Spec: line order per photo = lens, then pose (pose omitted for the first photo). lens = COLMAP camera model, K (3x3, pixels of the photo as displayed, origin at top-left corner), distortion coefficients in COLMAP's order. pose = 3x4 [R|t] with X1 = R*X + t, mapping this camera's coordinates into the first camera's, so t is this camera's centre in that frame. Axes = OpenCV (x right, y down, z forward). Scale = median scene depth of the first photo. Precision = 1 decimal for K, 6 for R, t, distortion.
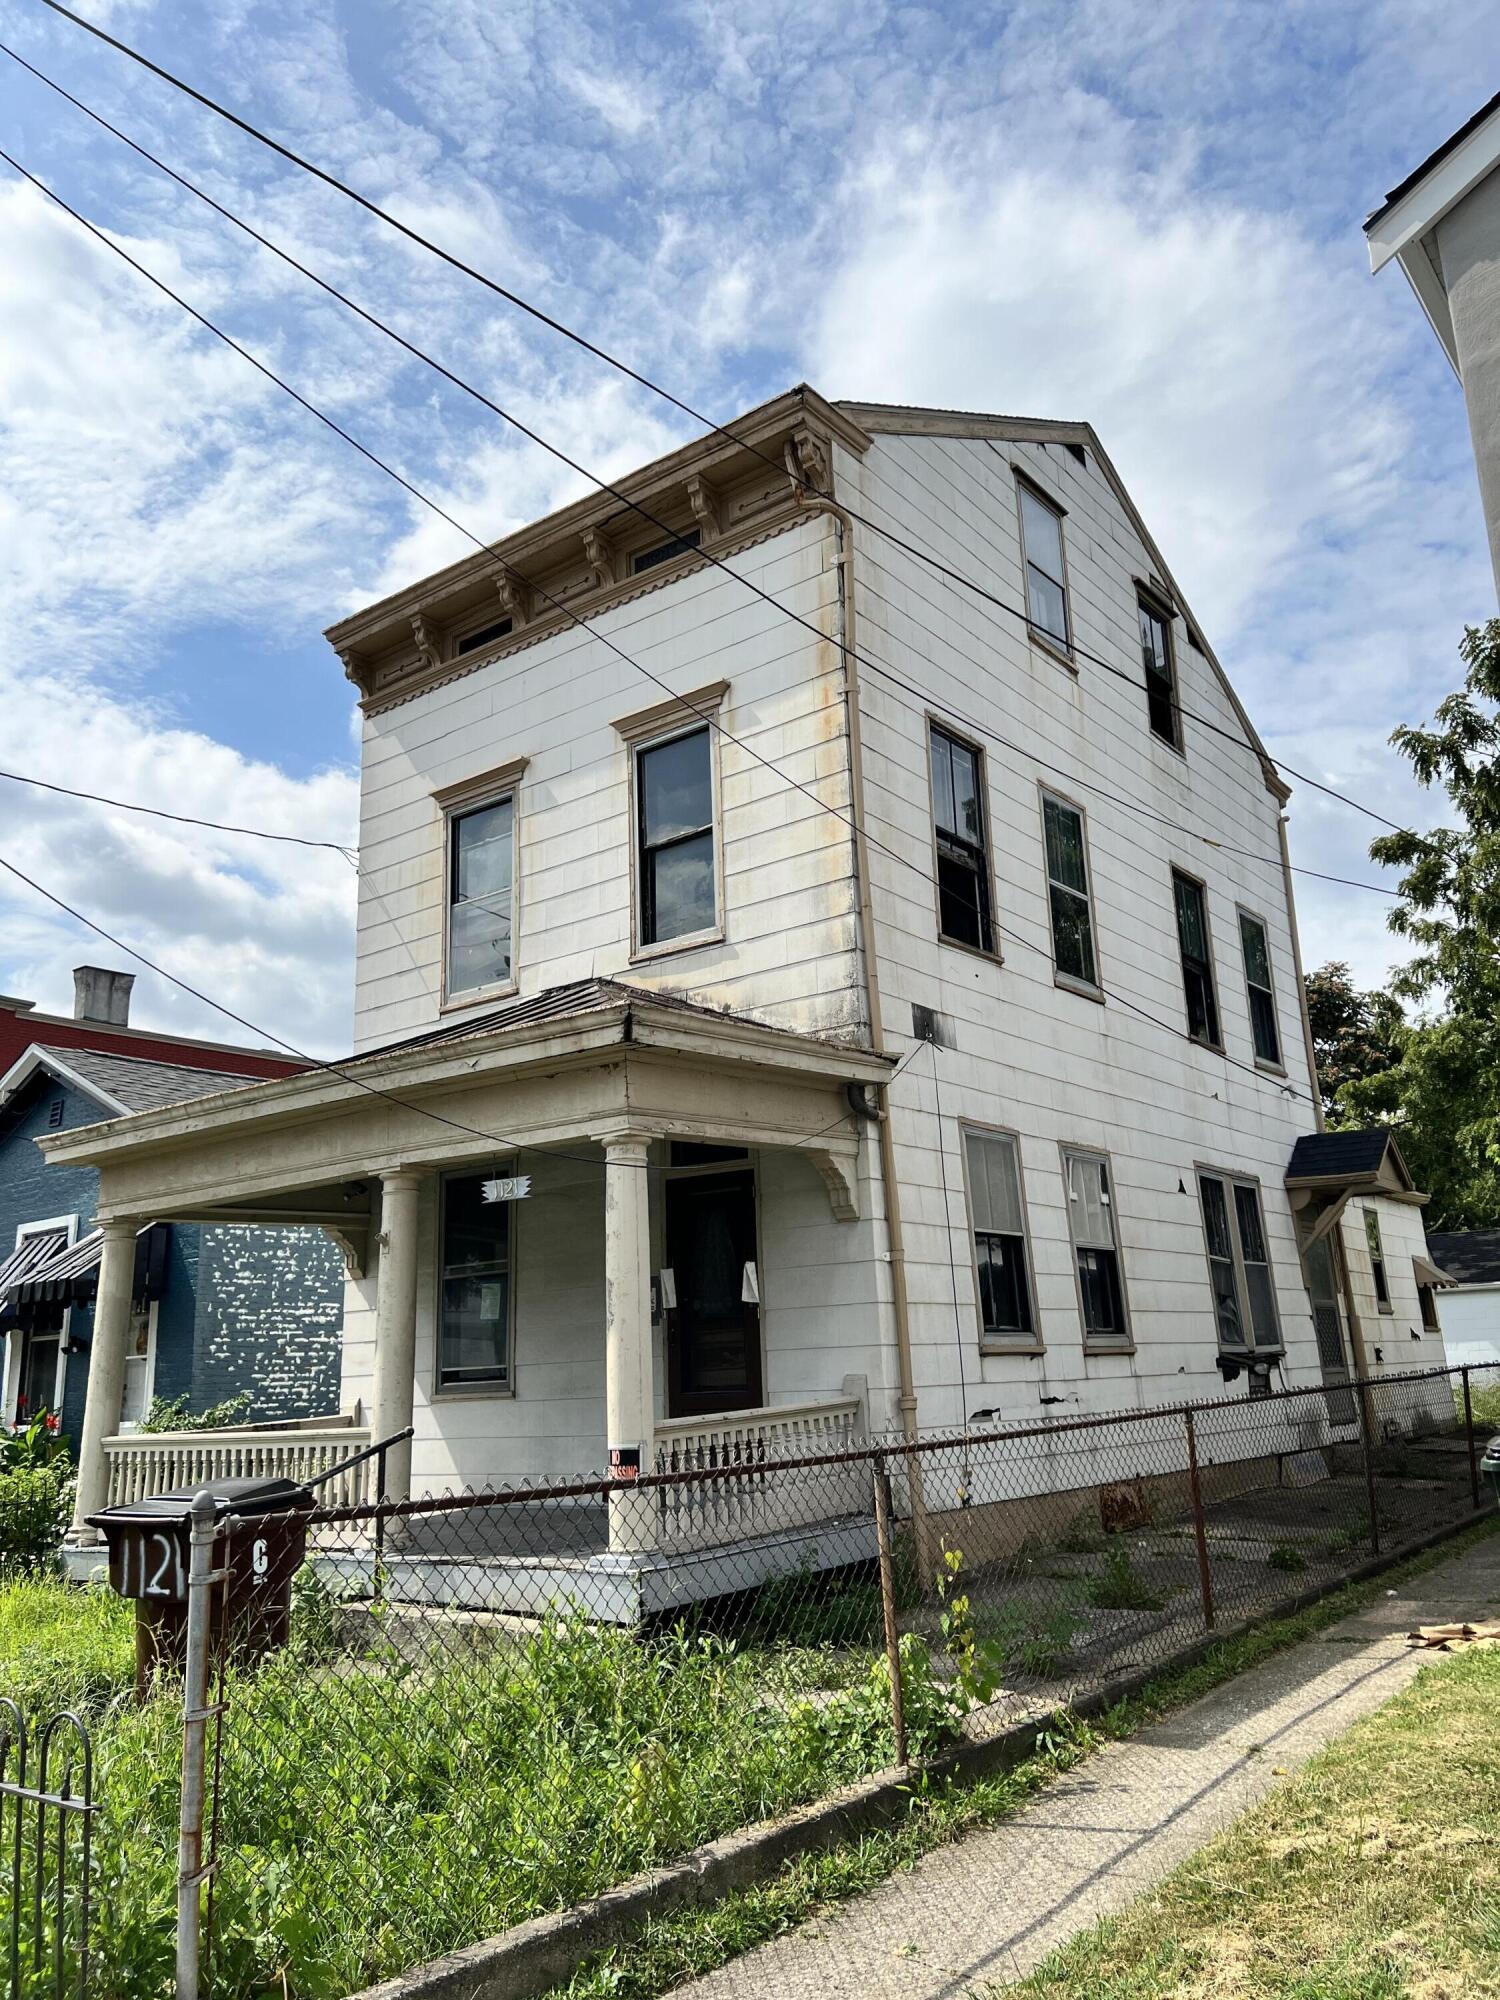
lens RADIAL K [[1497.8, 0, 742.6], [0, 1497.8, 994.6], [0, 0, 1]] dist [0.014504, 0.003806]
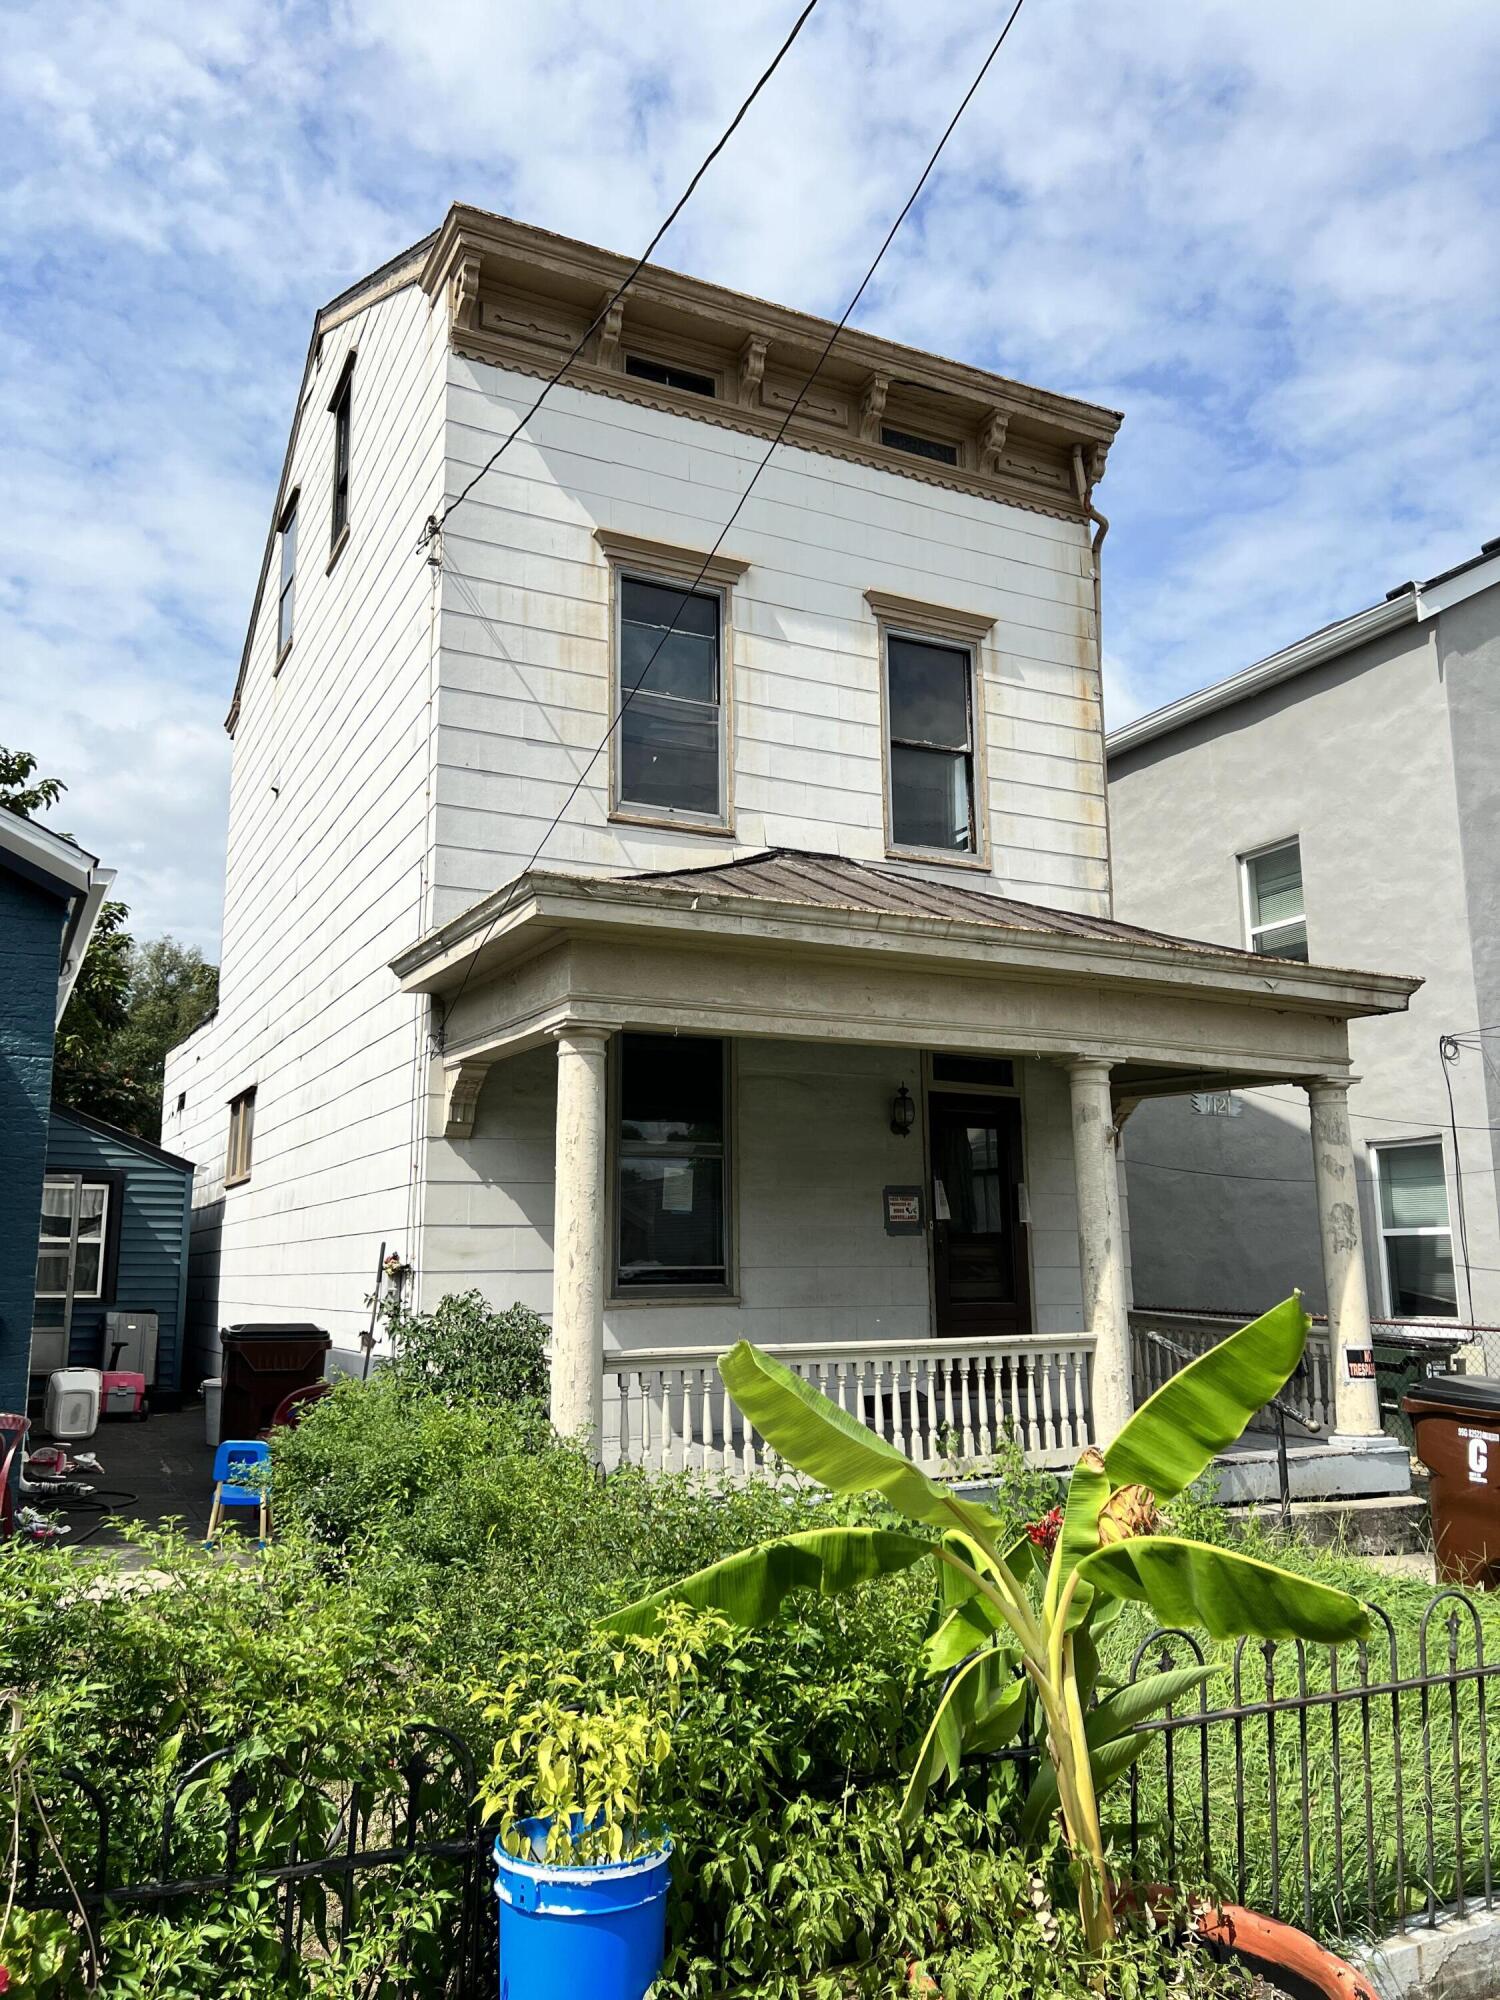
lens RADIAL K [[1497.8, 0, 741.4], [0, 1497.8, 999.9], [0, 0, 1]] dist [0.014504, 0.003806]
pose [[0.434490, 0.194165, 0.879499, -0.914930], [-0.235197, 0.967065, -0.097305, 0.177890], [-0.869426, -0.164577, 0.465847, 0.609059]]
